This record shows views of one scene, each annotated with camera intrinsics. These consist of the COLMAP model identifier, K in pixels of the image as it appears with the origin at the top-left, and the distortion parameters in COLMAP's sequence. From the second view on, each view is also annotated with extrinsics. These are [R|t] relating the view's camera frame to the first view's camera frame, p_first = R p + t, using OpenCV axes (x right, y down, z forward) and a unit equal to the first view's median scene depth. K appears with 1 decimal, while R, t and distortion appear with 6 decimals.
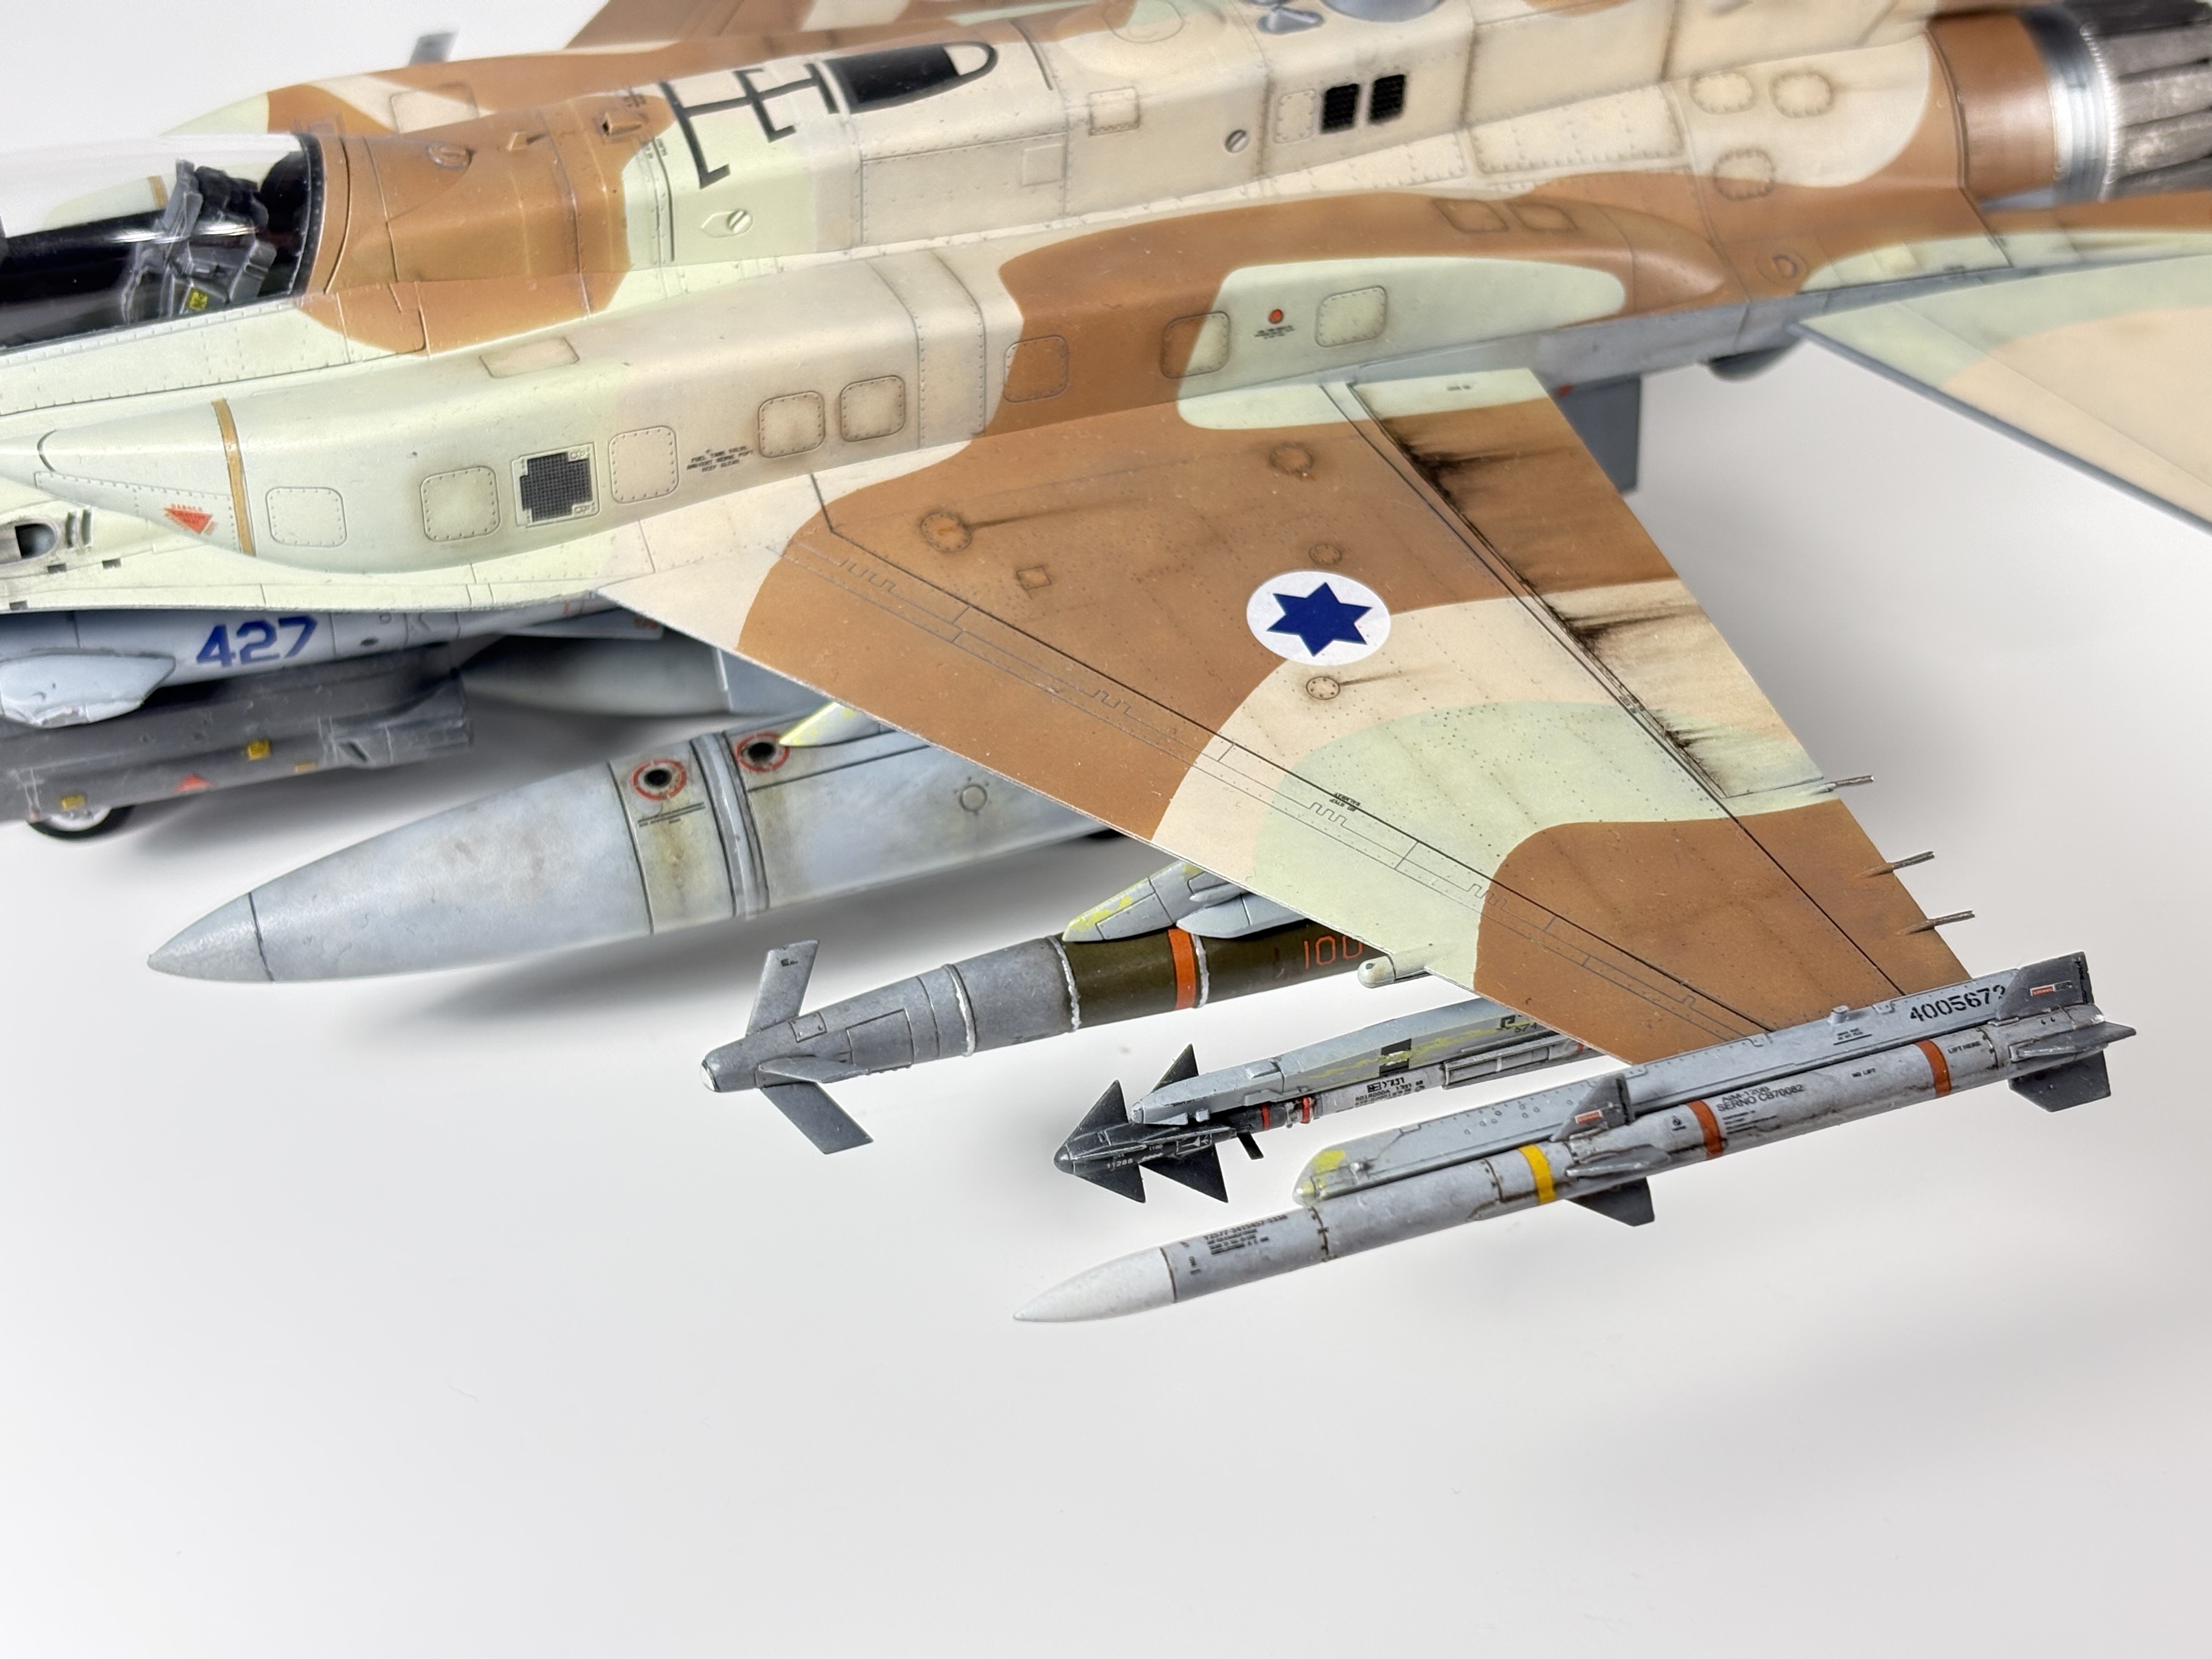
lens RADIAL K [[3365.9, 0, 1099.0], [0, 3365.9, 831.5], [0, 0, 1]] dist [0.262229, -1.275187]
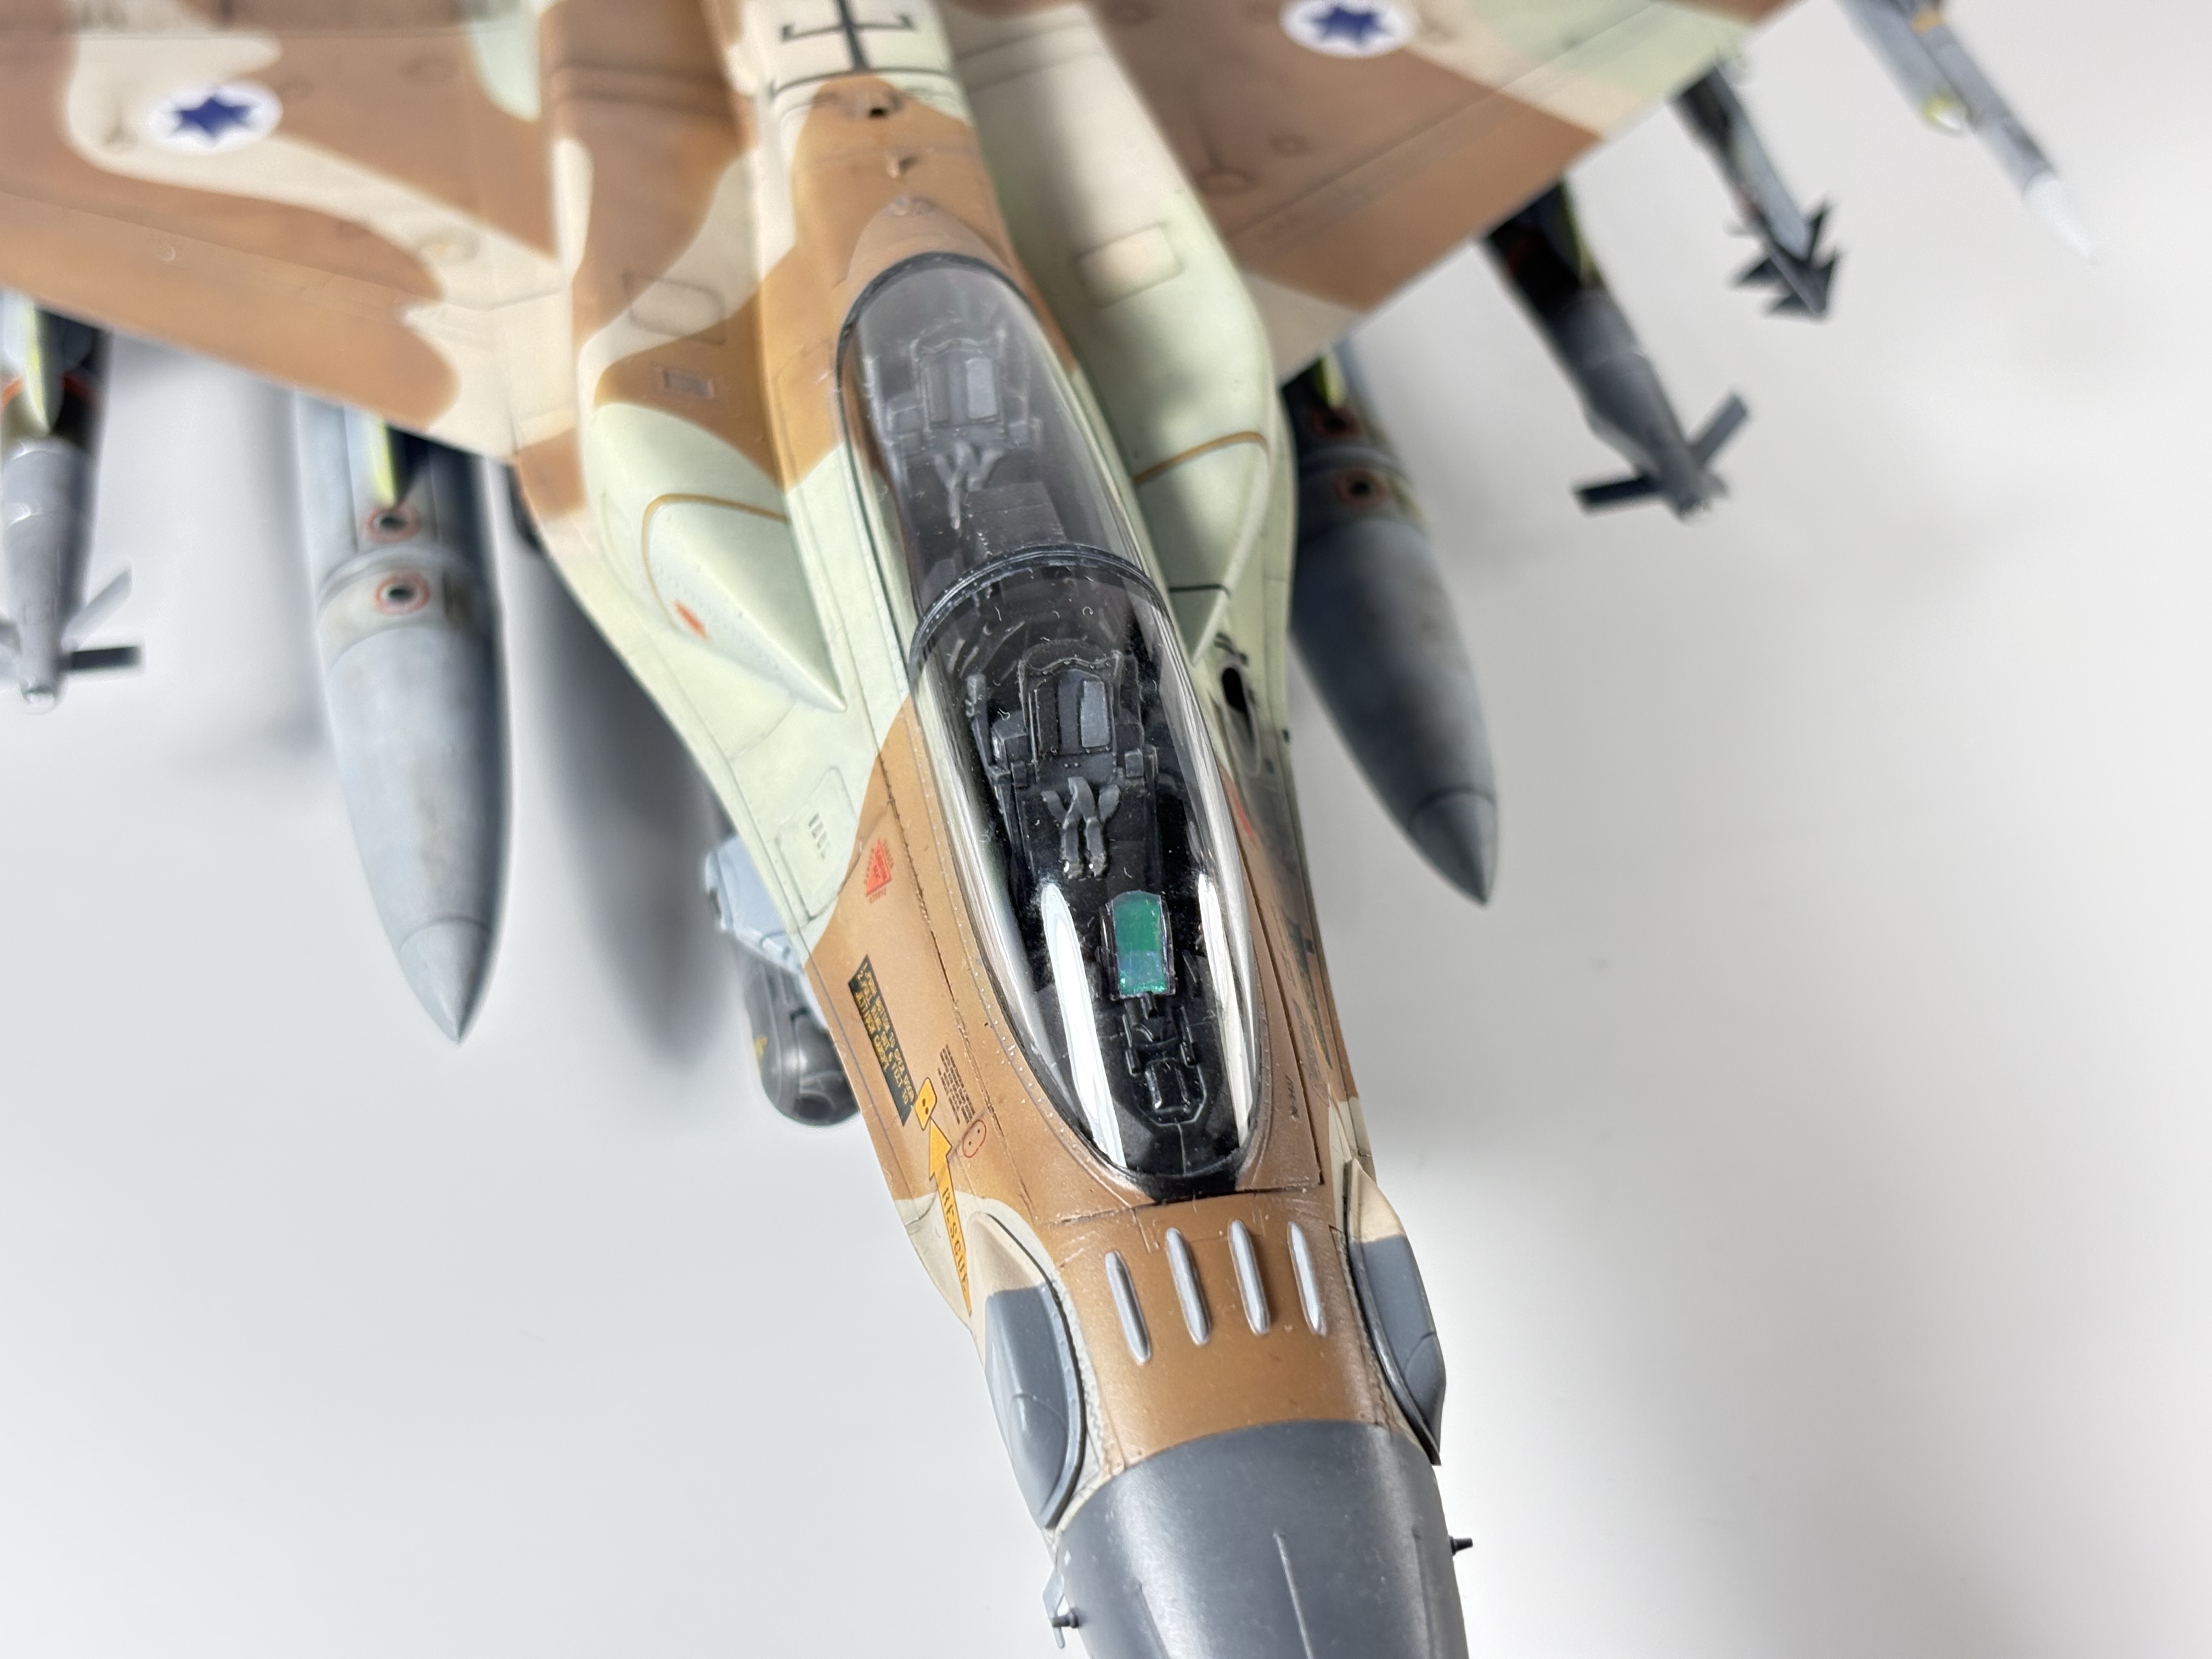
lens RADIAL K [[3365.9, 0, 1099.0], [0, 3365.9, 831.5], [0, 0, 1]] dist [0.262229, -1.275187]
pose [[0.113149, -0.684666, 0.720021, -0.973356], [0.671838, 0.586616, 0.452234, -0.484743], [-0.732005, 0.432568, 0.526360, 0.560204]]
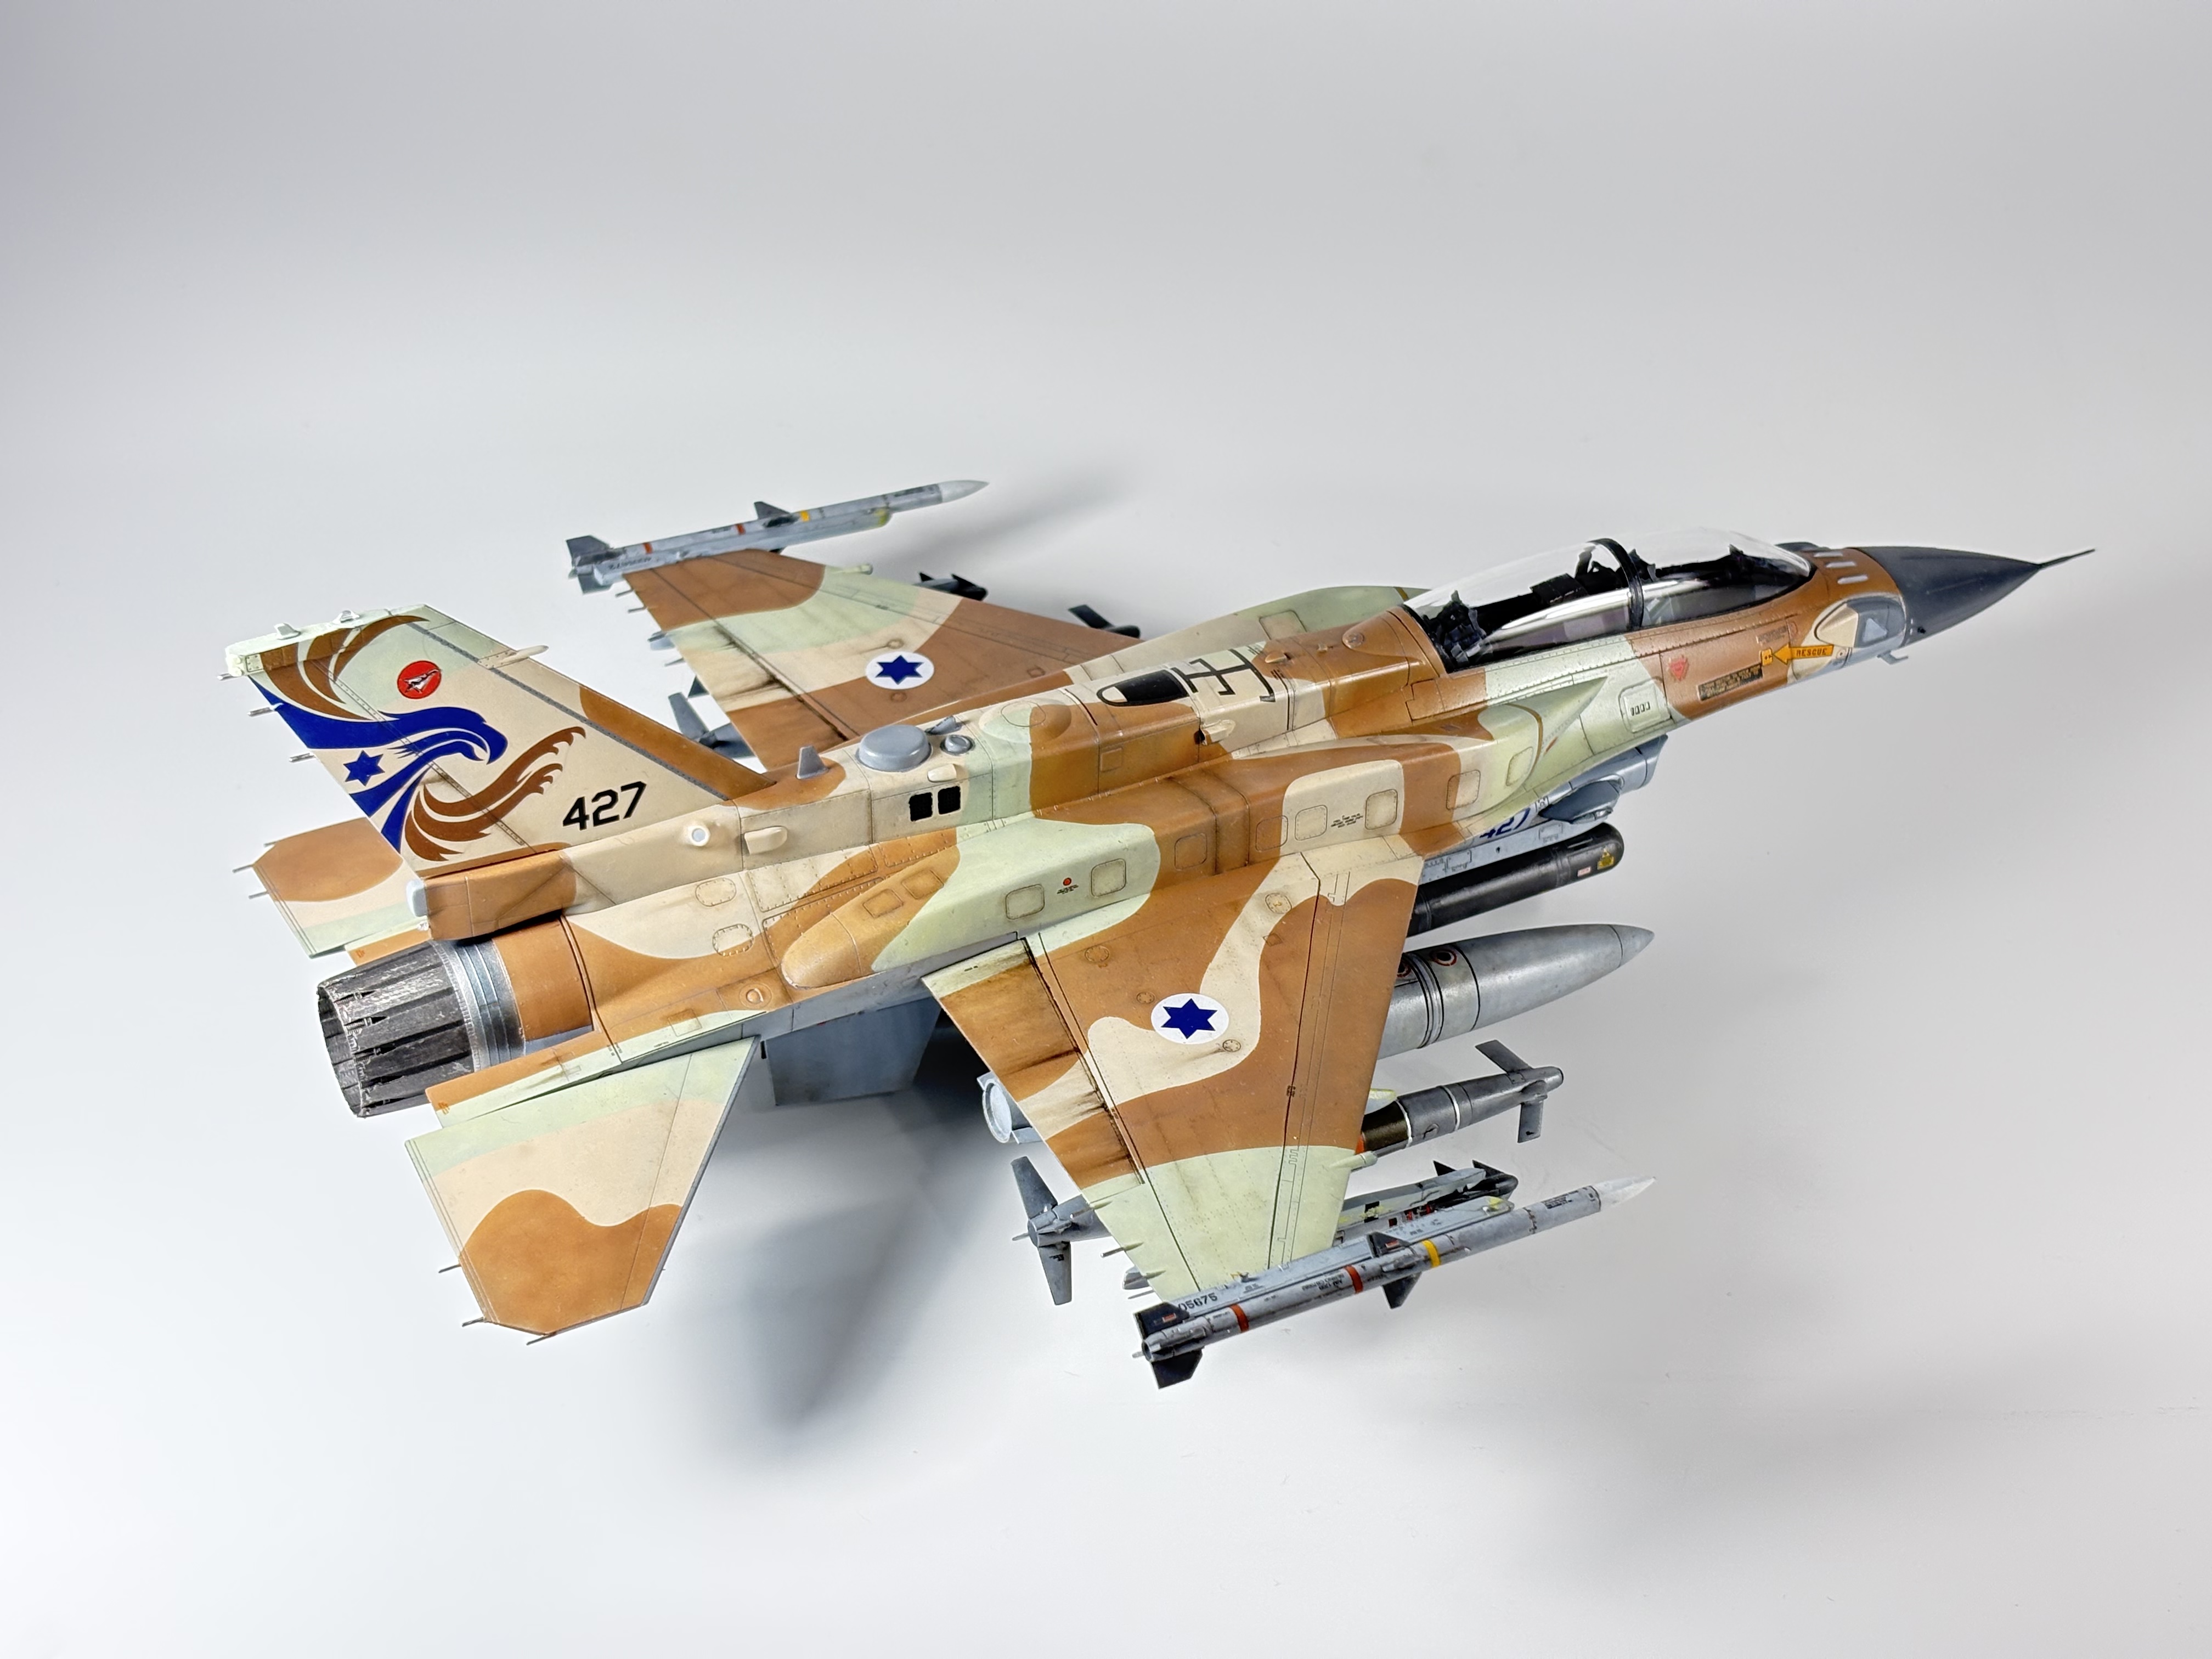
lens RADIAL K [[3365.9, 0, 1099.0], [0, 3365.9, 831.5], [0, 0, 1]] dist [0.262229, -1.275187]
pose [[-0.987901, 0.041419, -0.149454, 0.260466], [-0.140352, 0.171214, 0.975186, -2.116627], [0.065979, 0.984363, -0.163329, 1.442696]]
